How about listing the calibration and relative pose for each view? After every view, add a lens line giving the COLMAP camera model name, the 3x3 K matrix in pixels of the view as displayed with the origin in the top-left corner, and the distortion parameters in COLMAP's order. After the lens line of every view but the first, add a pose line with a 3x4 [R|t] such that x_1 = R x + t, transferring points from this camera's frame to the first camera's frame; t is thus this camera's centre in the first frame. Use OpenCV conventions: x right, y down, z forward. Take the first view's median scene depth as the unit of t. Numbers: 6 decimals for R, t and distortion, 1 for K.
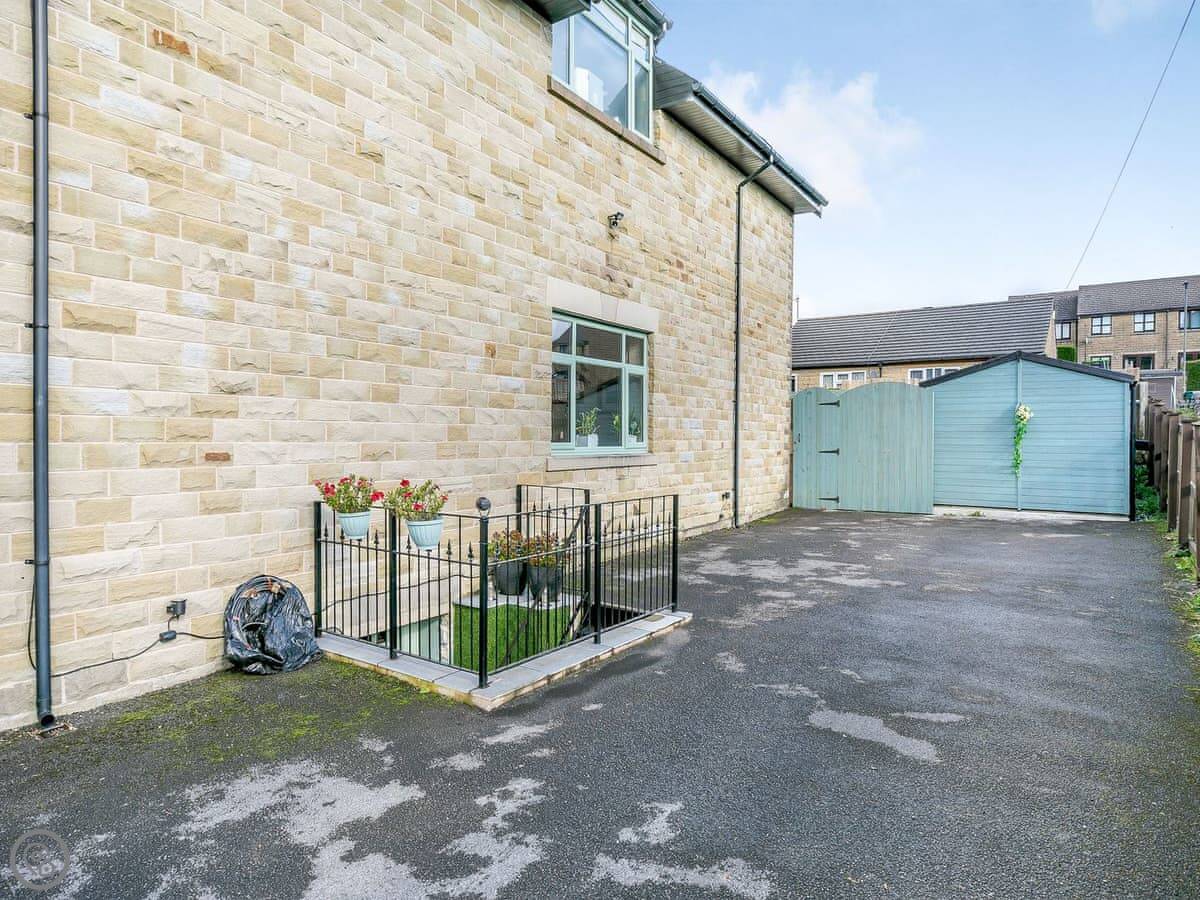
lens RADIAL K [[713.7, 0, 601.8], [0, 713.7, 427.3], [0, 0, 1]] dist [0.007914, 0.000782]
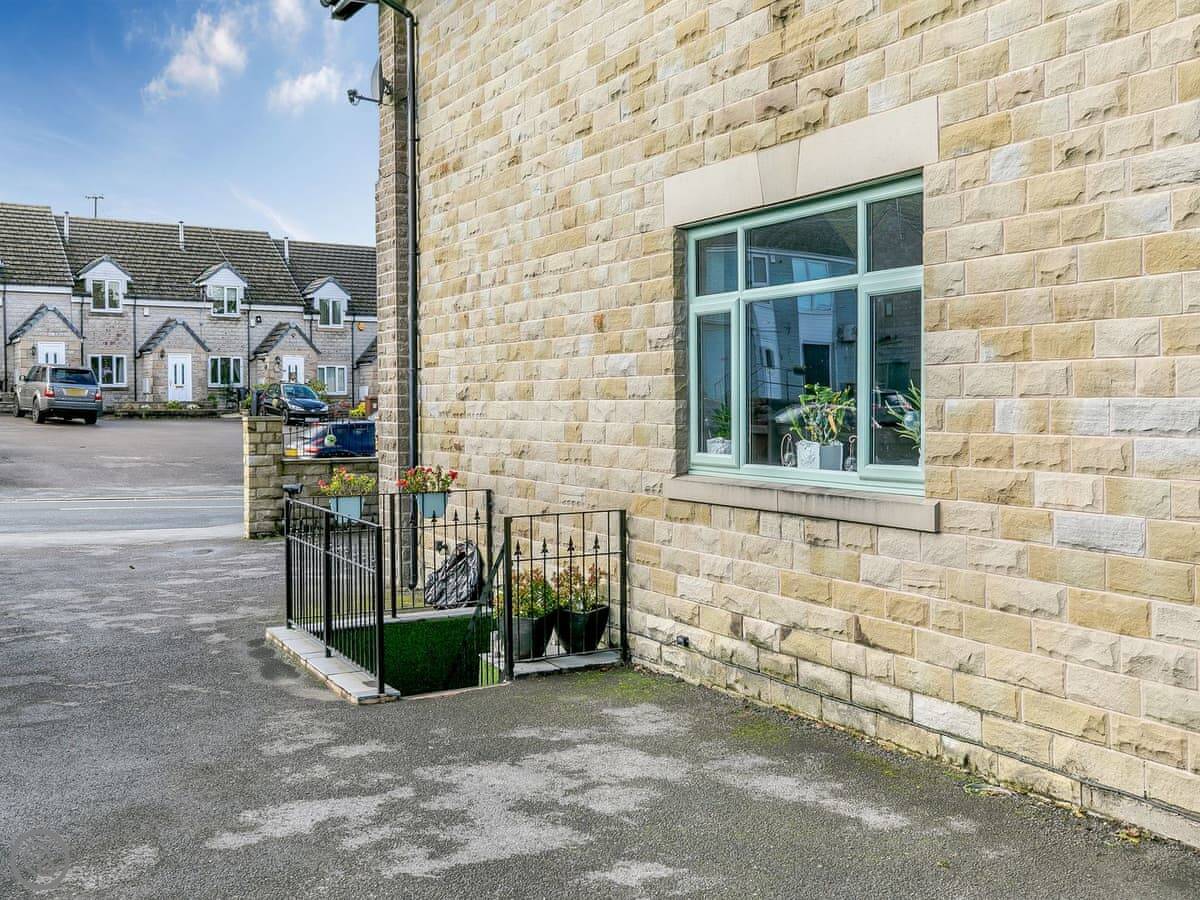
lens RADIAL K [[1113.8, 0, 601.3], [0, 1113.8, 427.3], [0, 0, 1]] dist [0.003447, 0.005332]
pose [[-0.417463, 0.002157, -0.908691, 0.661394], [-0.002262, 0.999992, 0.003413, -0.001951], [0.908691, 0.003480, -0.417455, 1.092623]]
